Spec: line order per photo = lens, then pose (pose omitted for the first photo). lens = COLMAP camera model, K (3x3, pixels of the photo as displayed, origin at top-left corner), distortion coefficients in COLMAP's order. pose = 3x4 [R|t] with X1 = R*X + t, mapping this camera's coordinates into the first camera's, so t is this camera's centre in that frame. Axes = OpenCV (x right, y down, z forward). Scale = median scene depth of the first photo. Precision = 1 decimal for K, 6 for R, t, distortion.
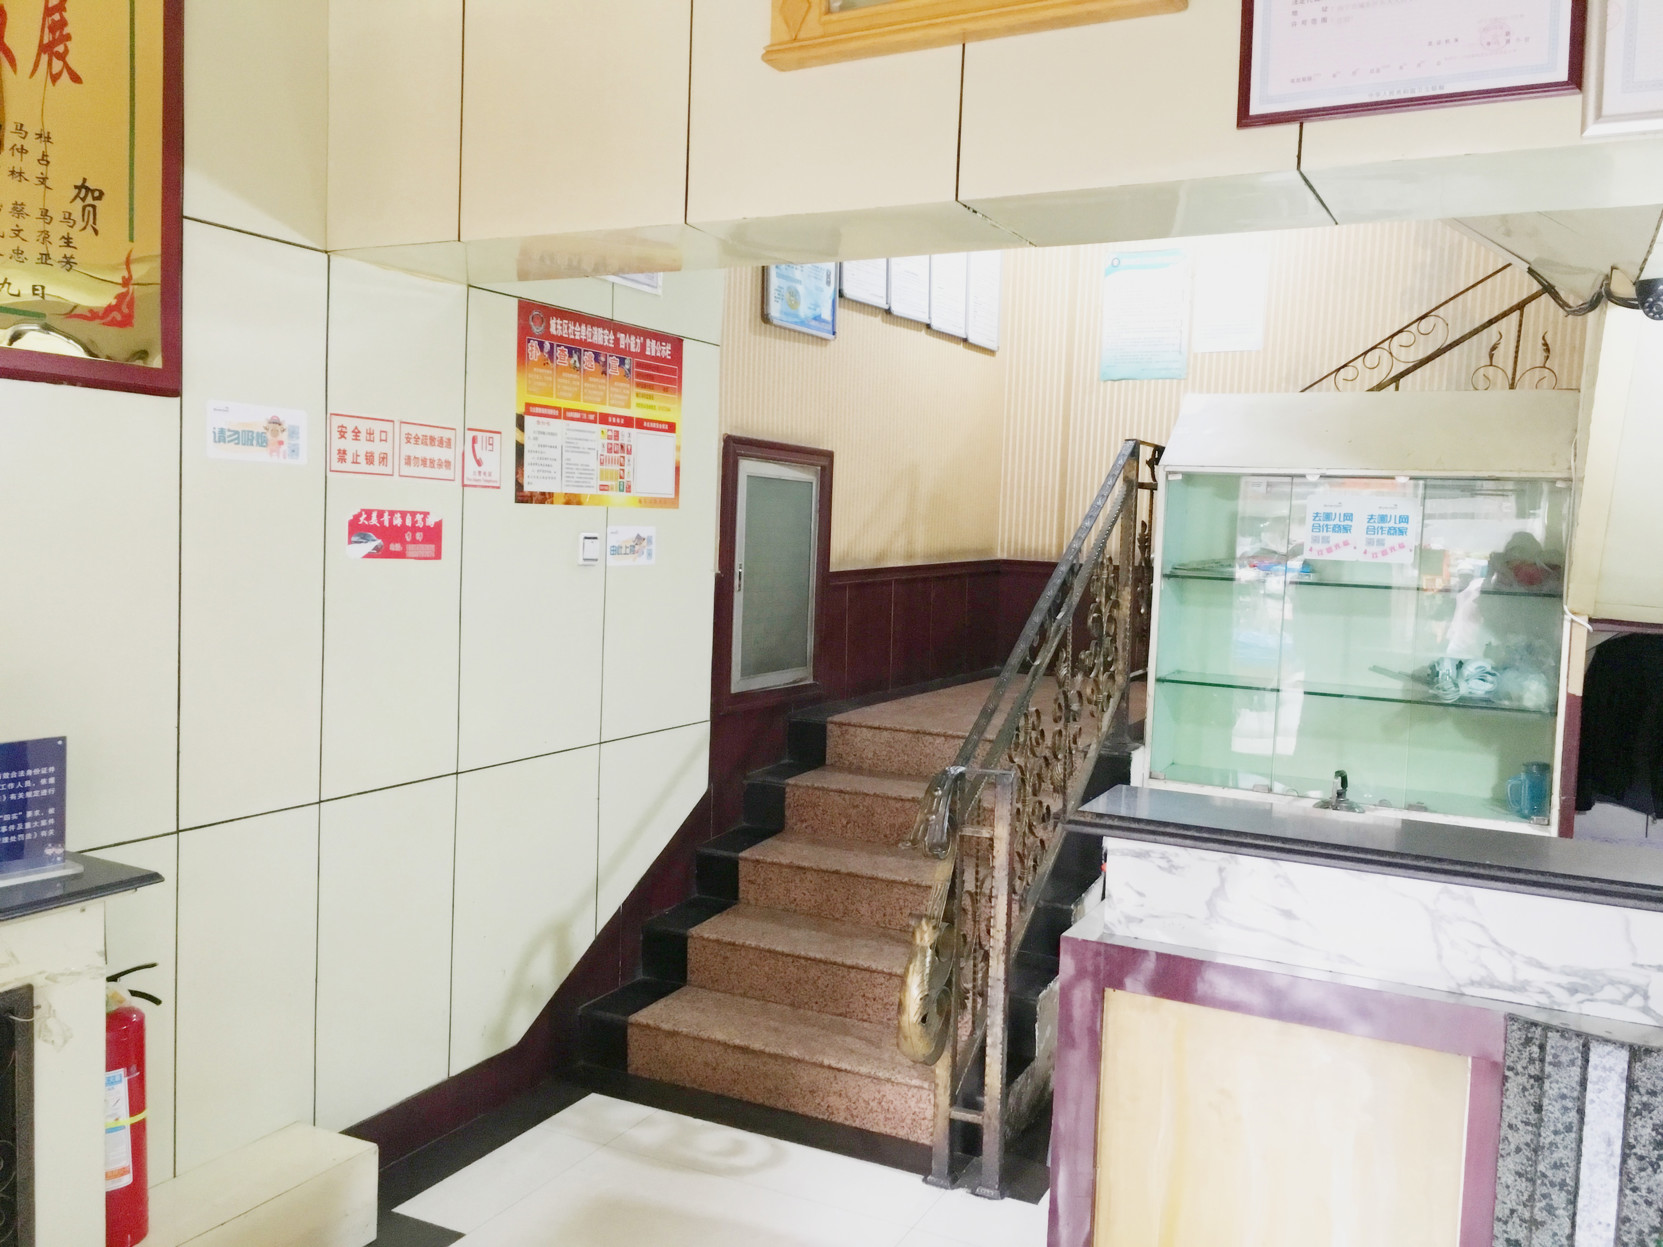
lens RADIAL K [[1403.3, 0, 833.3], [0, 1403.3, 621.0], [0, 0, 1]] dist [0.082786, -0.118152]
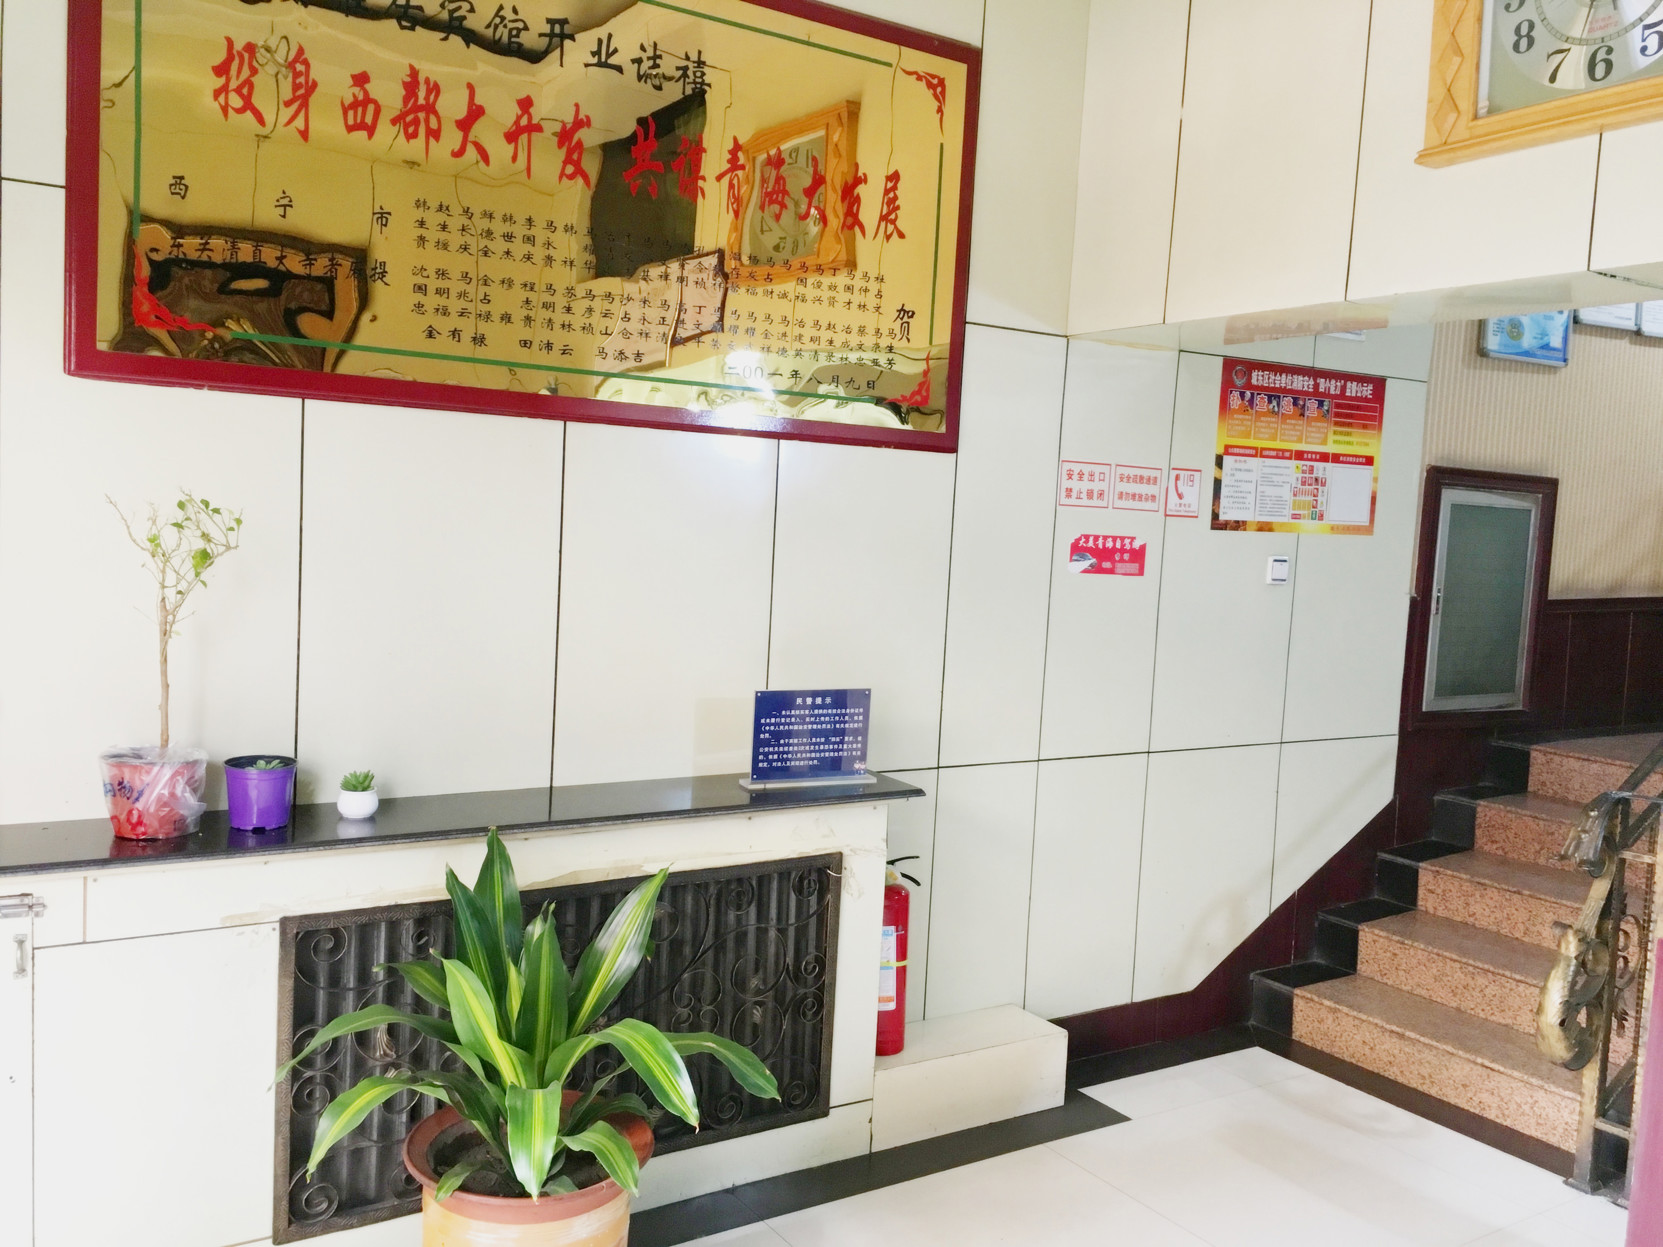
lens RADIAL K [[1403.3, 0, 823.9], [0, 1403.3, 620.2], [0, 0, 1]] dist [0.082786, -0.118152]
pose [[0.859701, 0.047449, -0.508589, 0.096908], [-0.053663, 0.998556, 0.002450, 0.006171], [0.507971, 0.025186, 0.861006, -0.173764]]
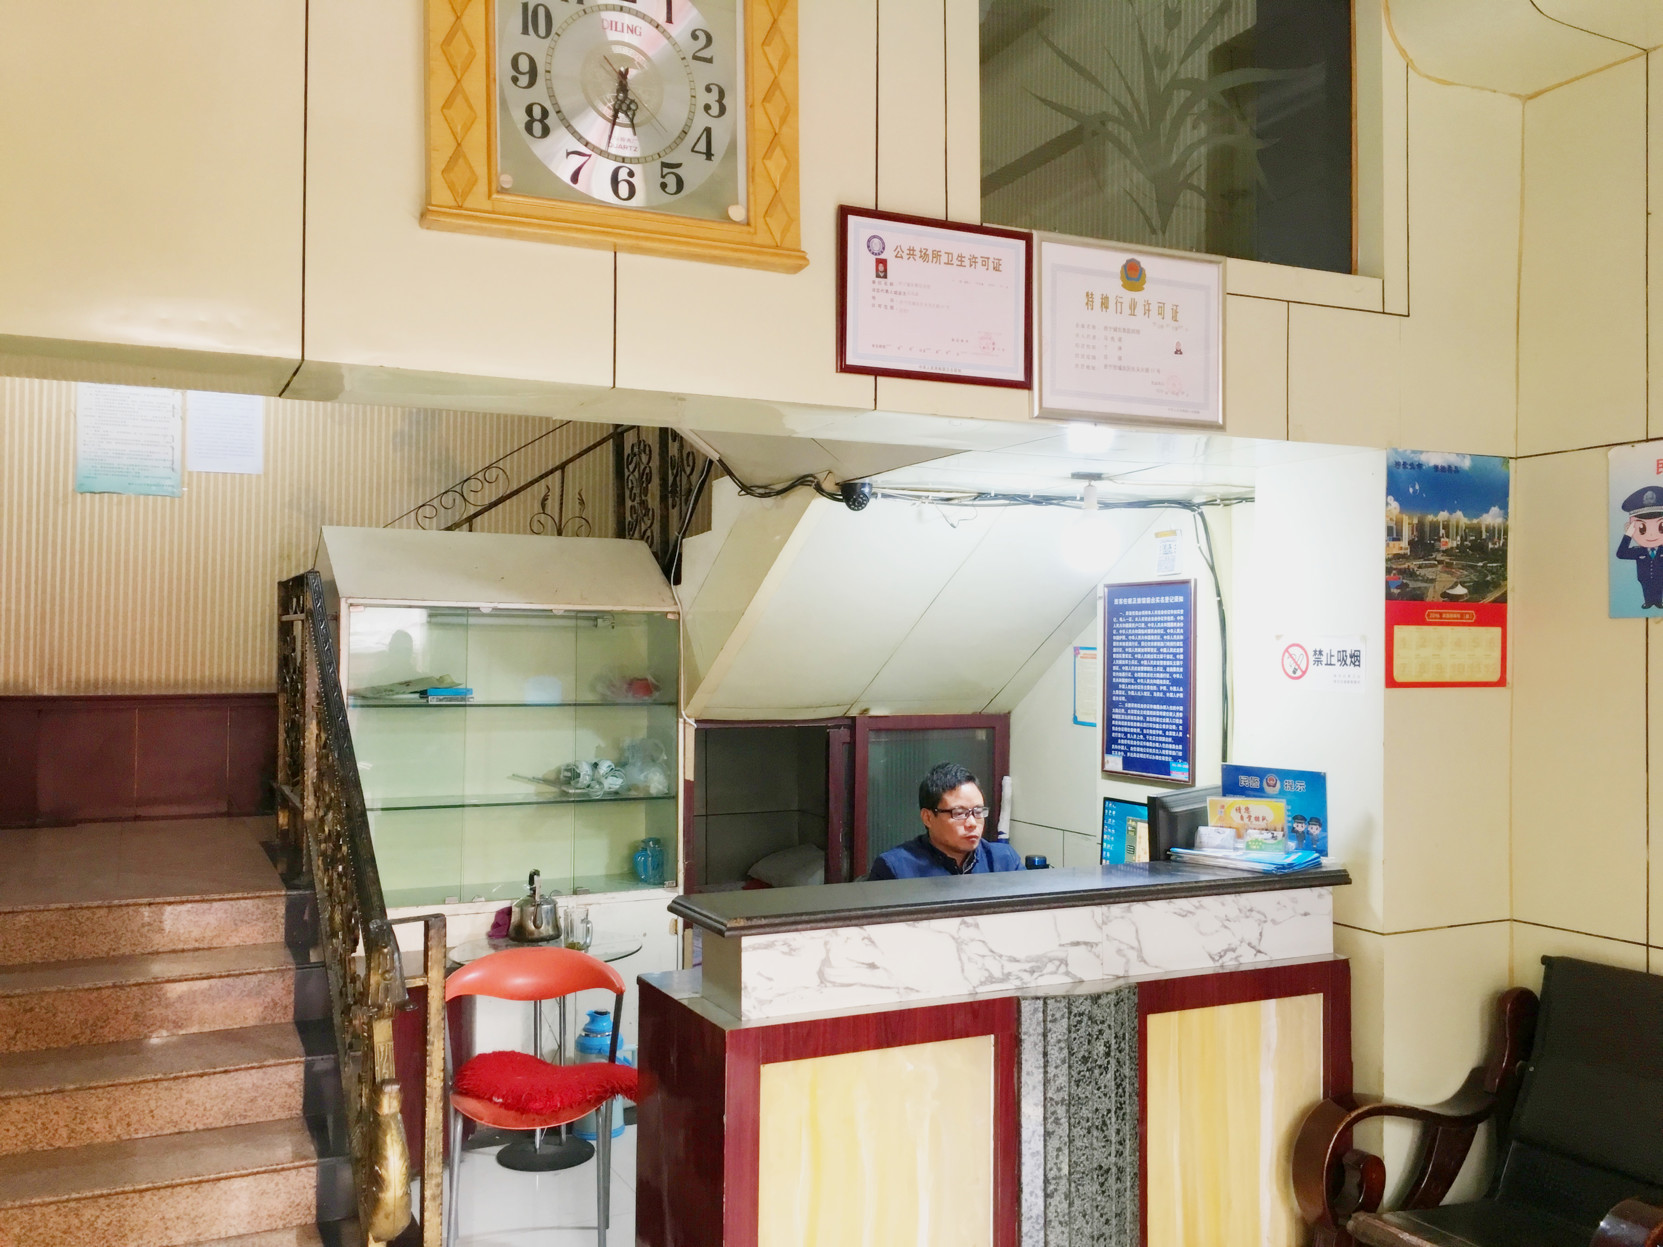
lens RADIAL K [[1403.3, 0, 826.8], [0, 1403.3, 618.5], [0, 0, 1]] dist [0.082786, -0.118152]
pose [[0.605743, -0.012273, 0.795566, -0.438981], [0.069654, 0.996860, -0.037656, -0.039582], [-0.792606, 0.078224, 0.604696, 0.132957]]
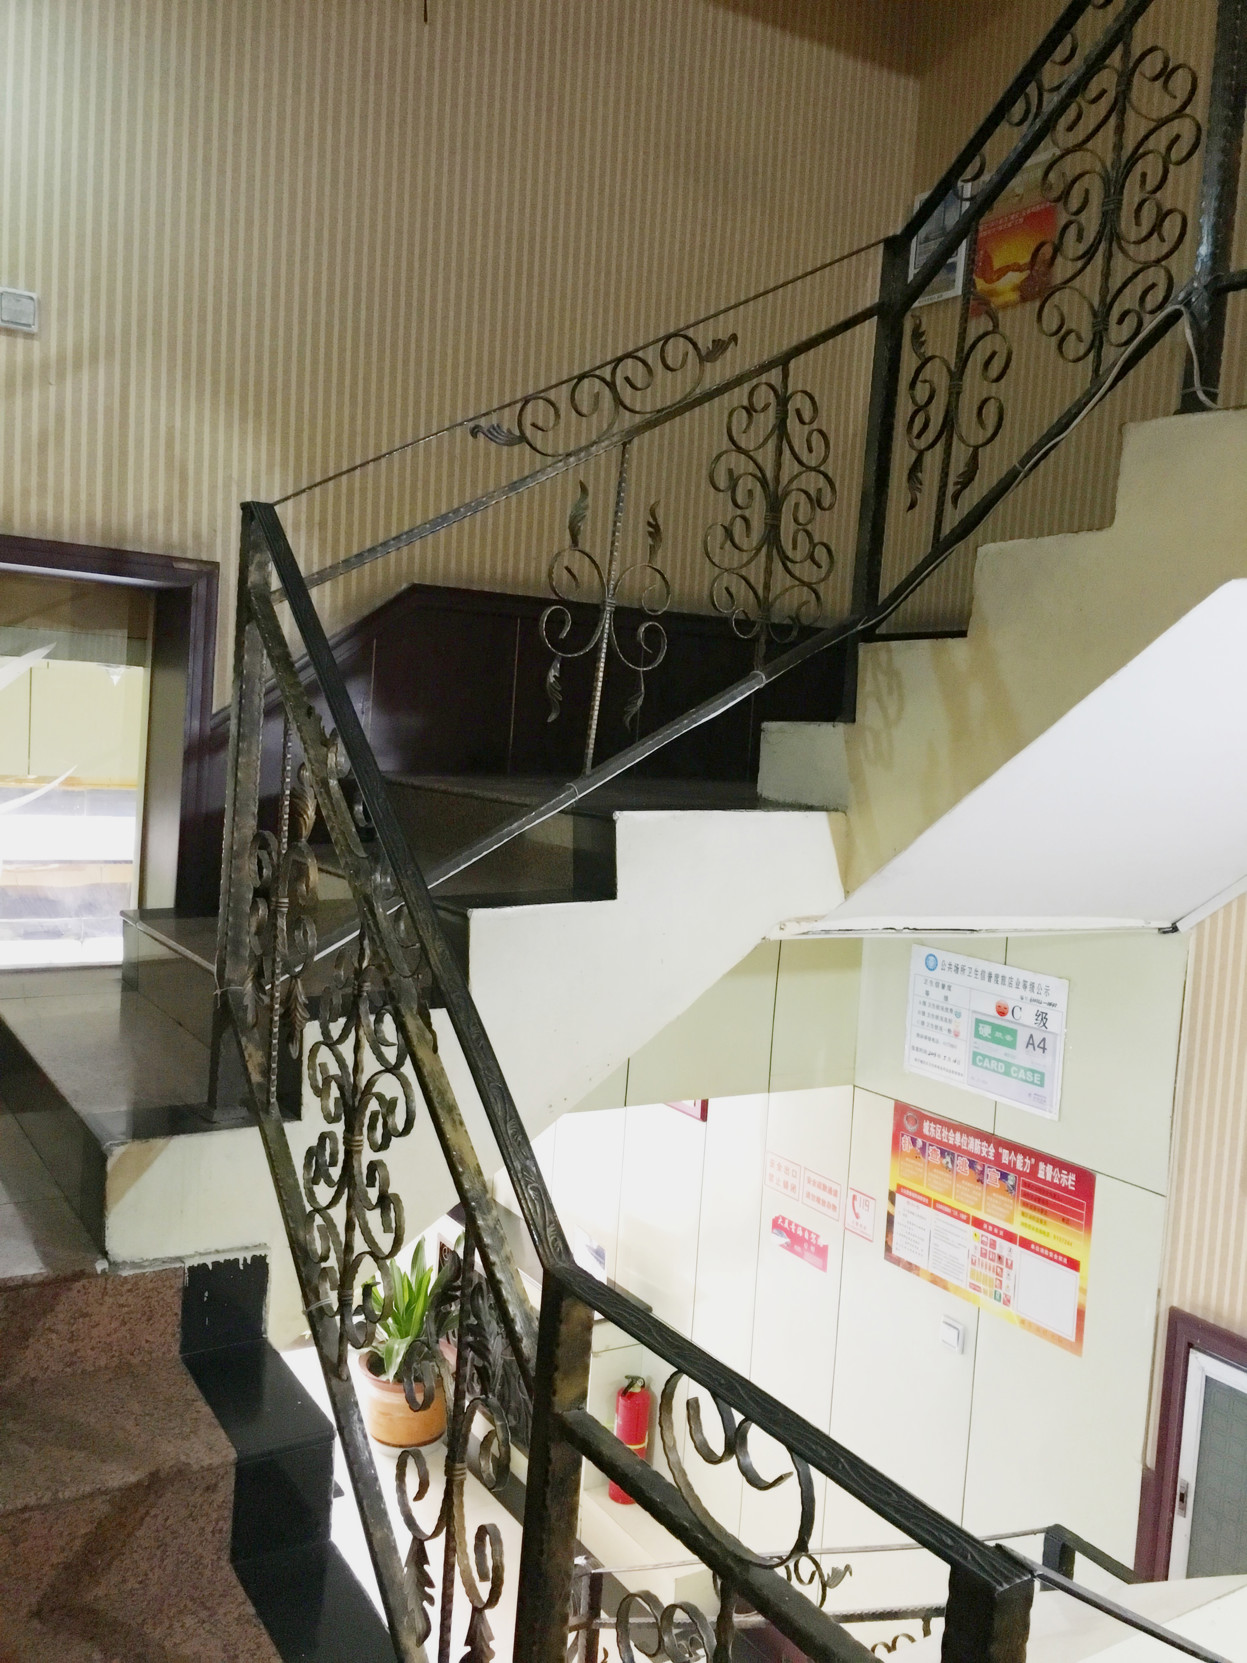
lens RADIAL K [[1403.3, 0, 622.4], [0, 1403.3, 834.3], [0, 0, 1]] dist [0.082786, -0.118152]
pose [[-0.514142, -0.001619, -0.857704, 0.934584], [-0.137856, 0.987153, 0.080773, -0.505654], [0.846554, 0.159768, -0.507760, 1.330100]]
